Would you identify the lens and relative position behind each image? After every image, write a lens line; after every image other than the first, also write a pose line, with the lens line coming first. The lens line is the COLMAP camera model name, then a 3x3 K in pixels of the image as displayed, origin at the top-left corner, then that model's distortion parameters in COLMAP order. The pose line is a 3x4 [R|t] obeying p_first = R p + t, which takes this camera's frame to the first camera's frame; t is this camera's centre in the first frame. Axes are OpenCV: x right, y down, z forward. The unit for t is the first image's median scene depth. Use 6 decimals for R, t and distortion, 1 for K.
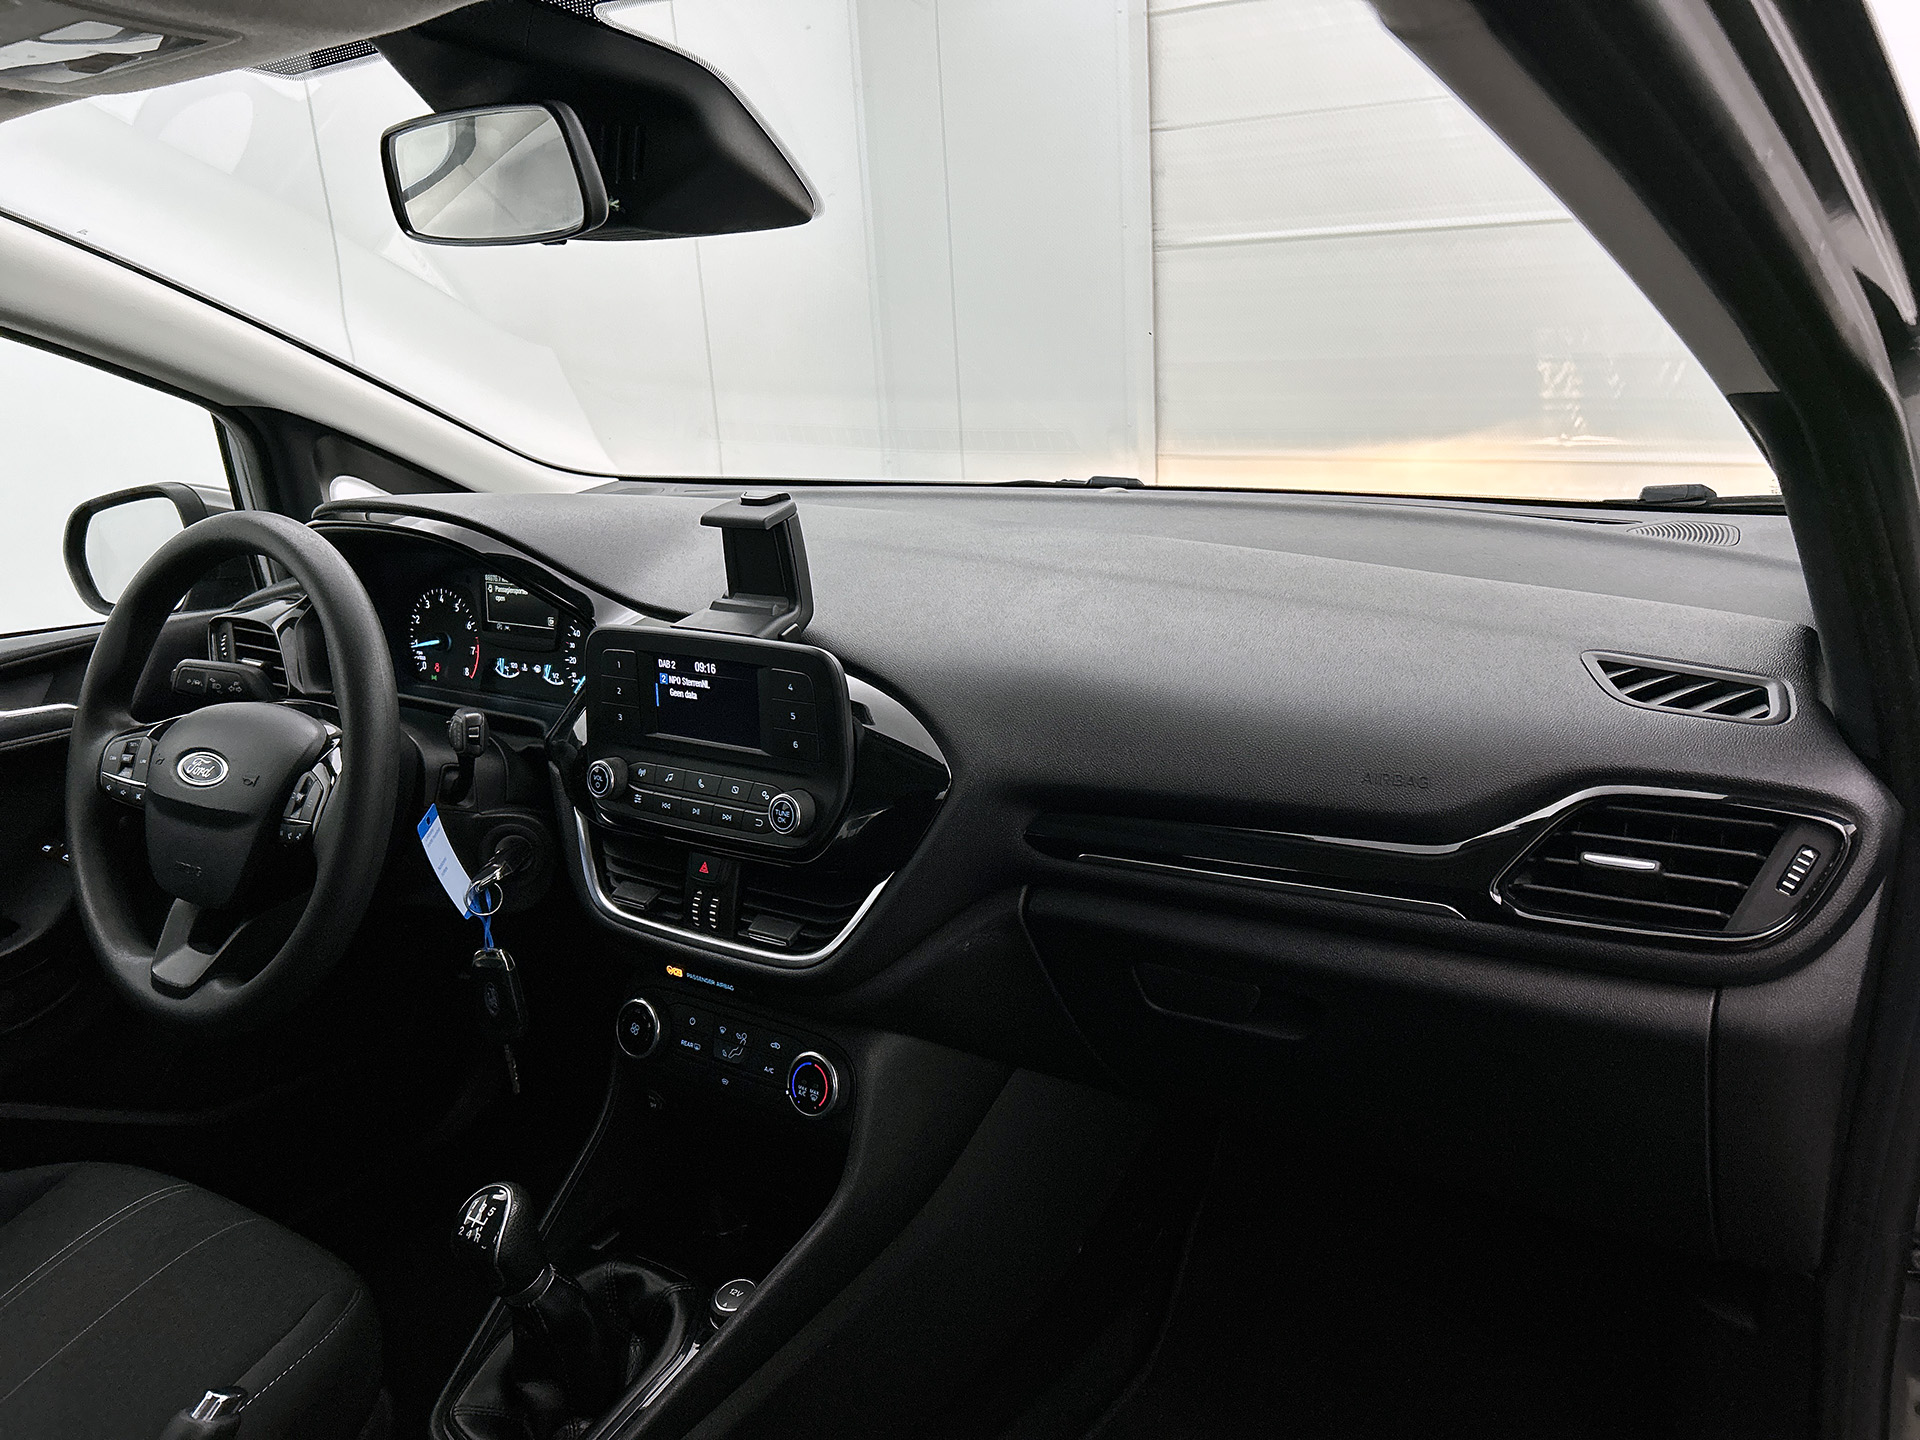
lens RADIAL K [[1479.3, 0, 953.0], [0, 1479.3, 705.0], [0, 0, 1]] dist [0.061117, -0.063344]
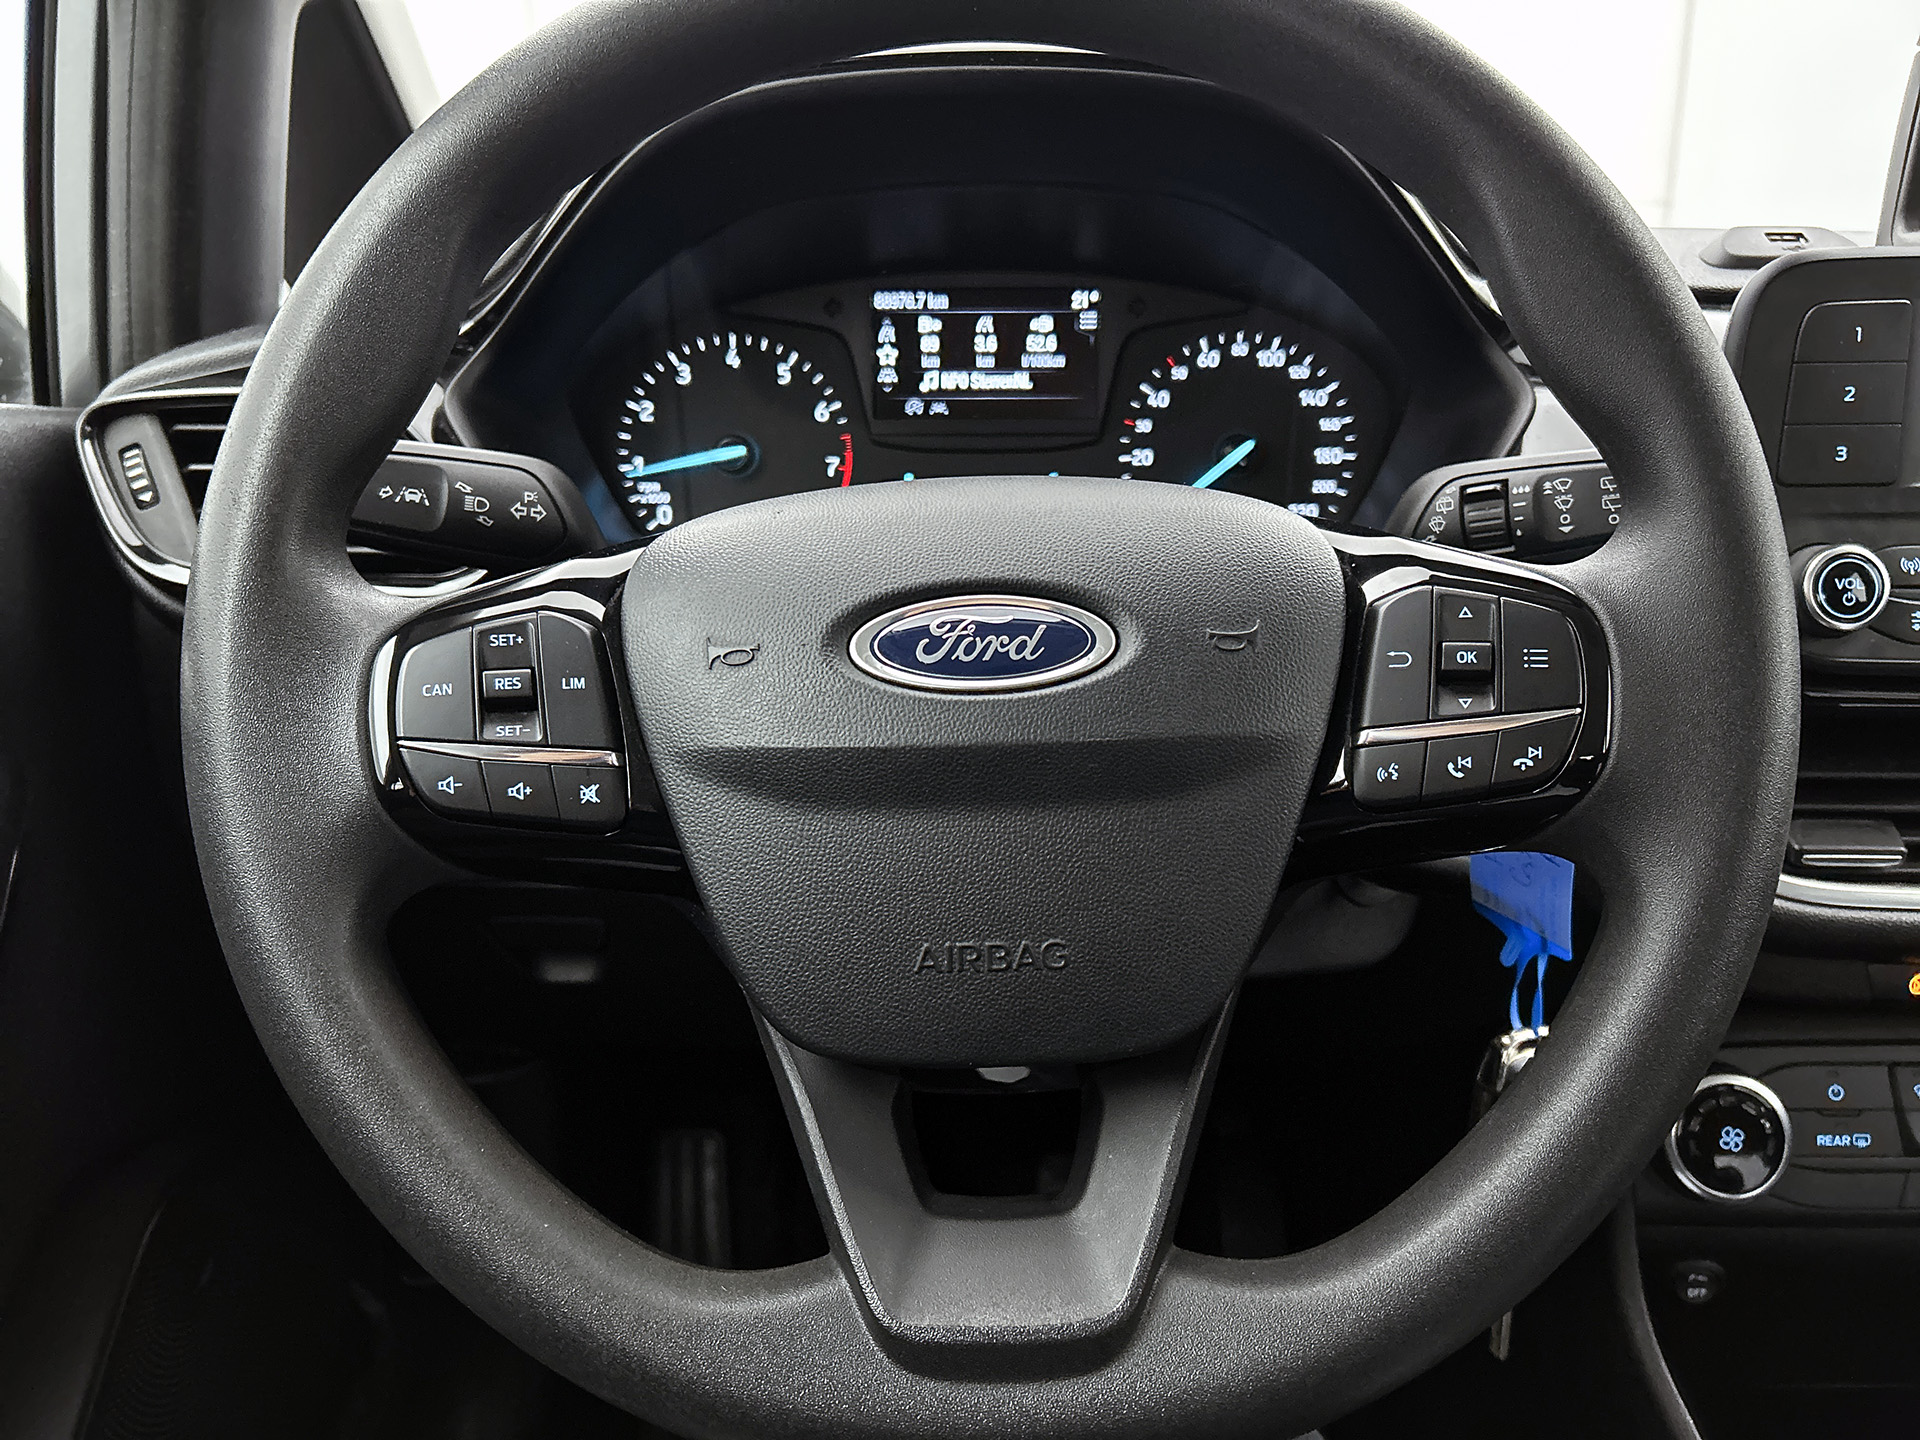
lens RADIAL K [[1479.3, 0, 956.8], [0, 1479.3, 720.4], [0, 0, 1]] dist [0.061117, -0.063344]
pose [[0.828026, -0.089945, 0.553428, -0.699323], [0.107975, 0.994154, 0.000025, 0.059133], [-0.550194, 0.059736, 0.832897, 0.753826]]
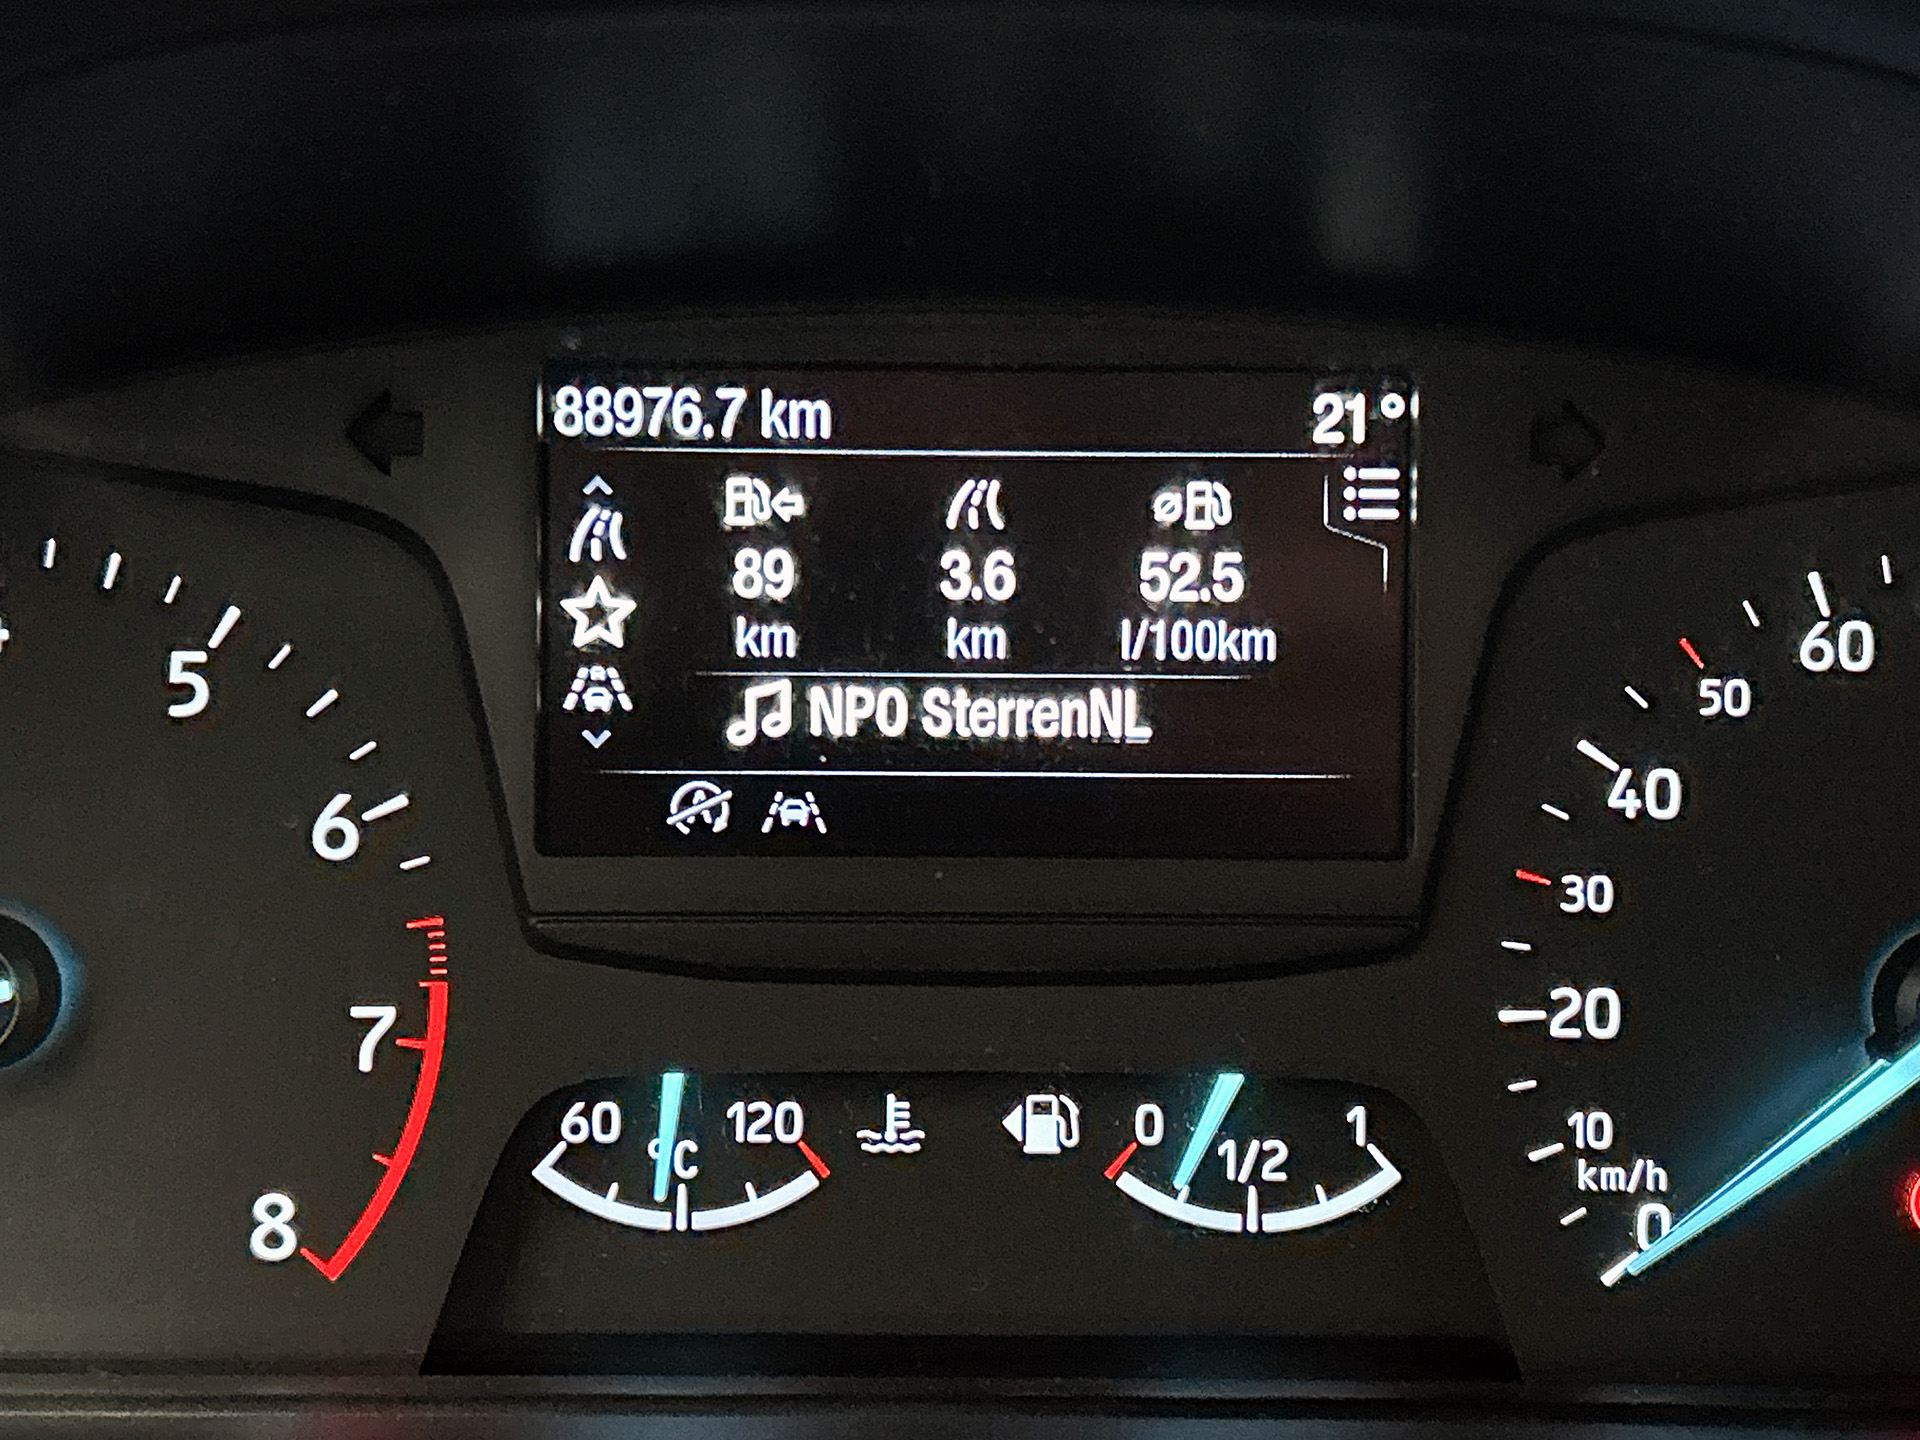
lens RADIAL K [[3156.5, 0, 948.9], [0, 3156.5, 713.9], [0, 0, 1]] dist [0.086295, 0.000000]
pose [[0.806141, -0.011285, 0.591616, -0.547606], [0.103306, 0.987147, -0.121936, -0.033368], [-0.582636, 0.159415, 0.796945, 0.970915]]
